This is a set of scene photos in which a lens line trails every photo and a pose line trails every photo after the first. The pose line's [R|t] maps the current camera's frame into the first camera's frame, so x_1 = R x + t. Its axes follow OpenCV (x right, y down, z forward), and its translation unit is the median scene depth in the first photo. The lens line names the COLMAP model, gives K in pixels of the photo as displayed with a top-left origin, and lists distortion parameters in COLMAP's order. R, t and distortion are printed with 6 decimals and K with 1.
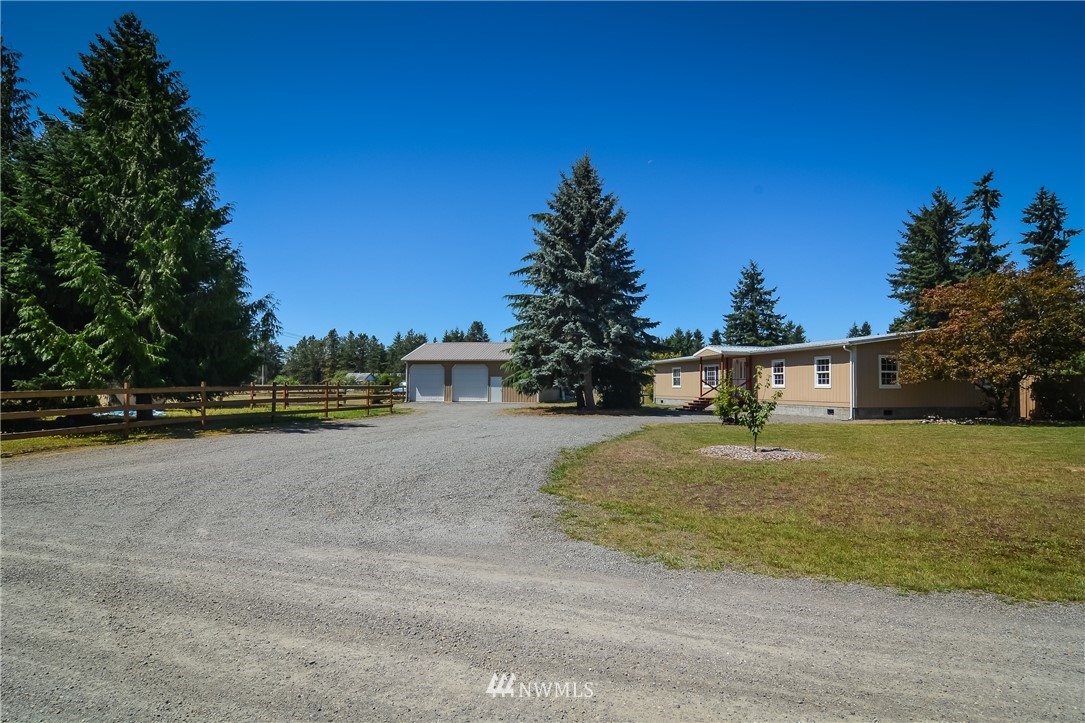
lens RADIAL K [[615.2, 0, 543.6], [0, 615.2, 368.9], [0, 0, 1]] dist [-0.004929, -0.011659]
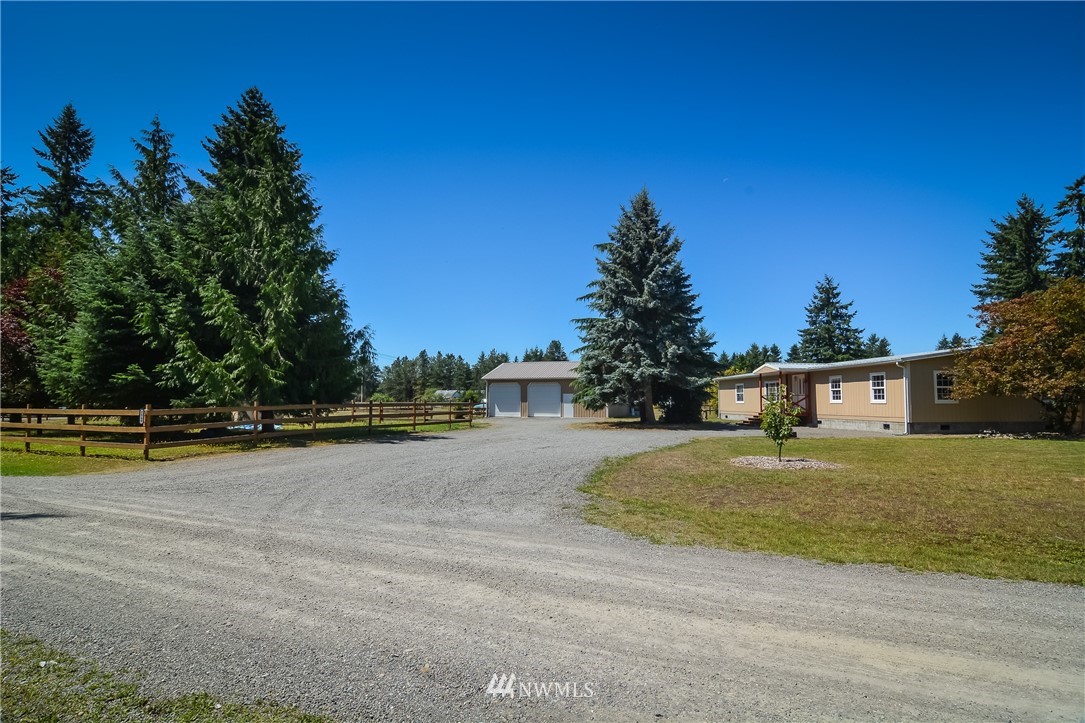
lens RADIAL K [[615.2, 0, 541.3], [0, 615.2, 362.1], [0, 0, 1]] dist [-0.004929, -0.011659]
pose [[0.989563, -0.013301, -0.143486, 0.046939], [0.008098, 0.999291, -0.036781, -0.004956], [0.143873, 0.035235, 0.988969, -0.101632]]
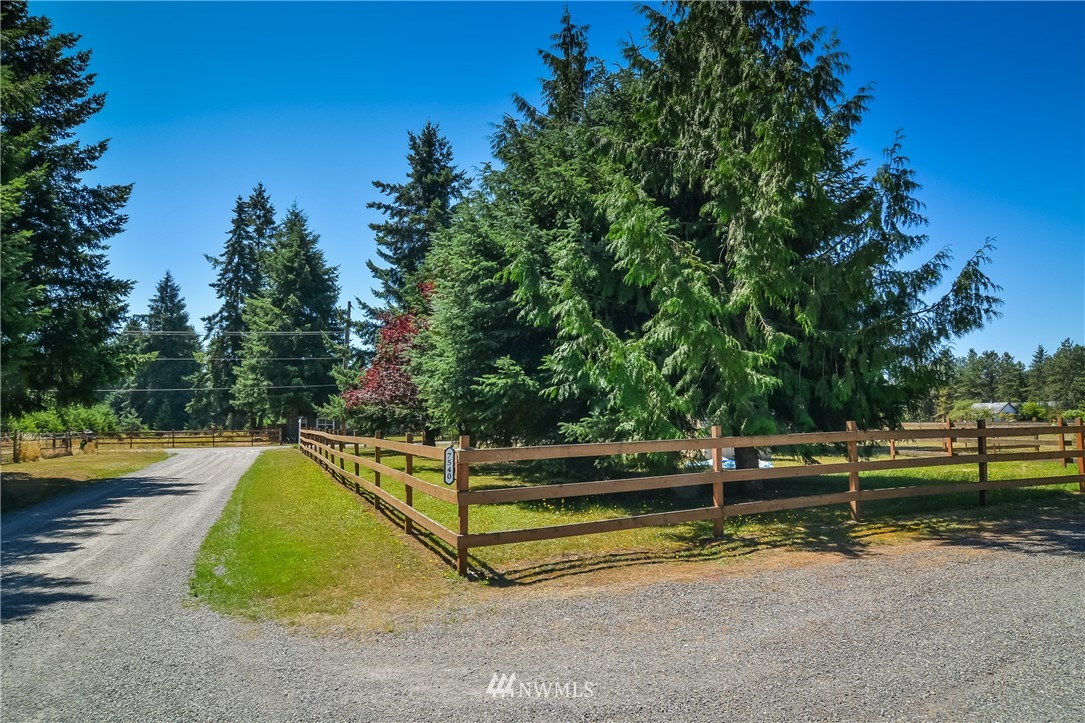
lens RADIAL K [[603.8, 0, 570.9], [0, 603.8, 373.1], [0, 0, 1]] dist [-0.075092, -0.000995]
pose [[0.653914, -0.066600, -0.753632, -0.278833], [0.027409, 0.997549, -0.064374, 0.005204], [0.756072, 0.021439, 0.654137, 0.428329]]
